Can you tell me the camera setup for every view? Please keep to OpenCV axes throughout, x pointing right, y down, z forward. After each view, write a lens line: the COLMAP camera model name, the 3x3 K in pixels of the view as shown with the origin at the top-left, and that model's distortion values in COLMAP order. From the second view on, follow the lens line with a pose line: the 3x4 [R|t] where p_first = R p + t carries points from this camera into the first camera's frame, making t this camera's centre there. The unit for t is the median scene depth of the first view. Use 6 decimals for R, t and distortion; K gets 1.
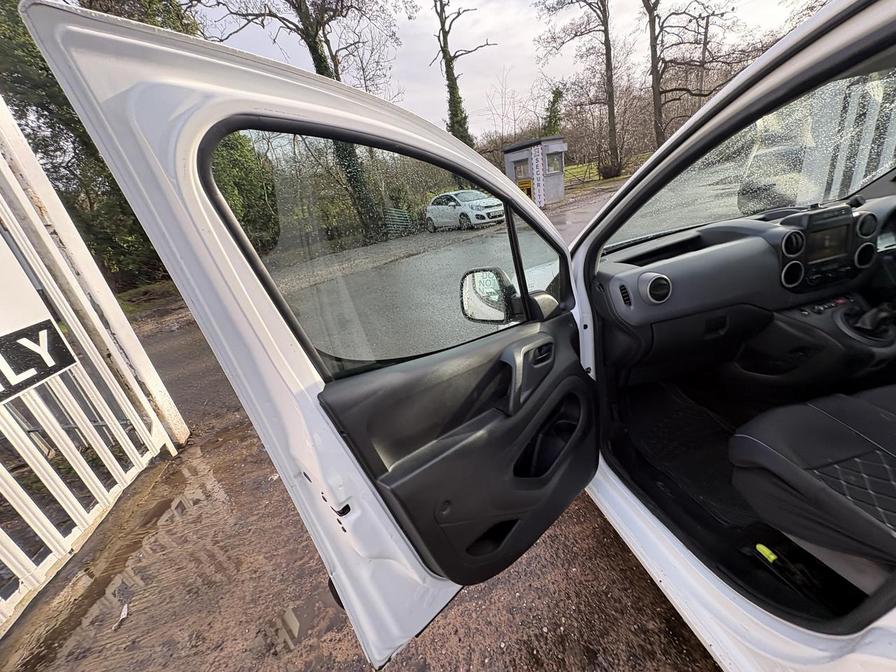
lens RADIAL K [[358.7, 0, 450.2], [0, 358.7, 339.0], [0, 0, 1]] dist [0.000350, 0.000309]
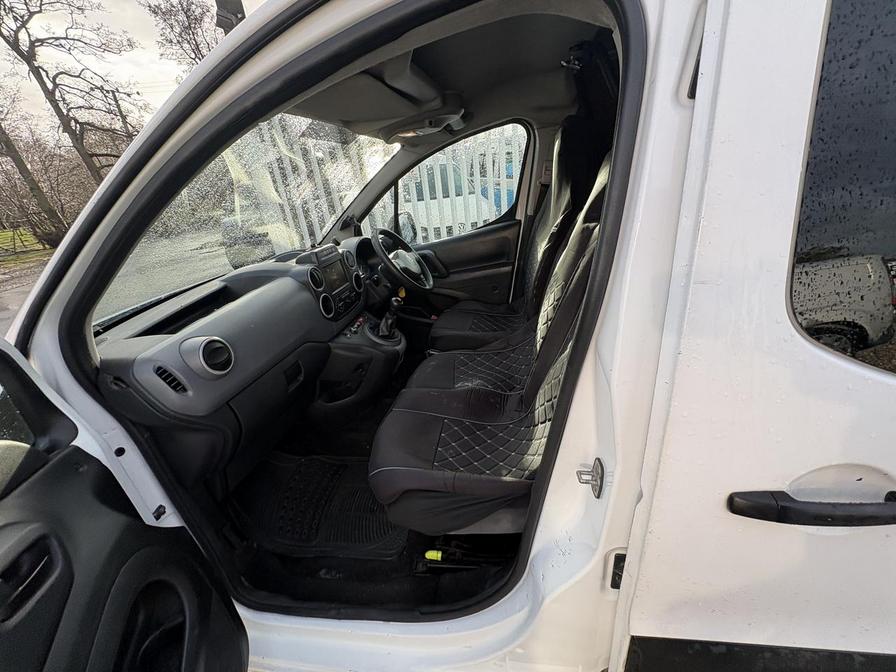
lens RADIAL K [[357.0, 0, 448.0], [0, 357.0, 336.0], [0, 0, 1]] dist [0.002211, 0.000084]
pose [[0.368386, -0.251049, 0.895135, 0.107765], [0.400902, 0.911622, 0.090684, -0.048319], [-0.838791, 0.325454, 0.436474, 0.253844]]
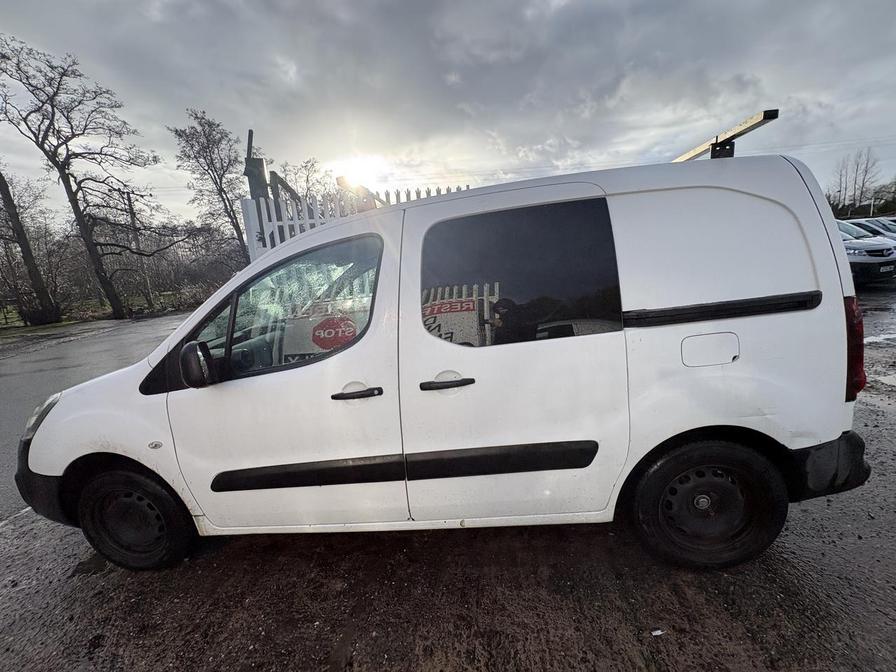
lens RADIAL K [[357.0, 0, 448.0], [0, 357.0, 336.0], [0, 0, 1]] dist [0.002211, 0.000084]
pose [[0.318226, -0.020863, 0.947785, -0.527096], [0.387689, 0.915200, -0.110024, 0.274818], [-0.865118, 0.402459, 0.299329, -0.230575]]
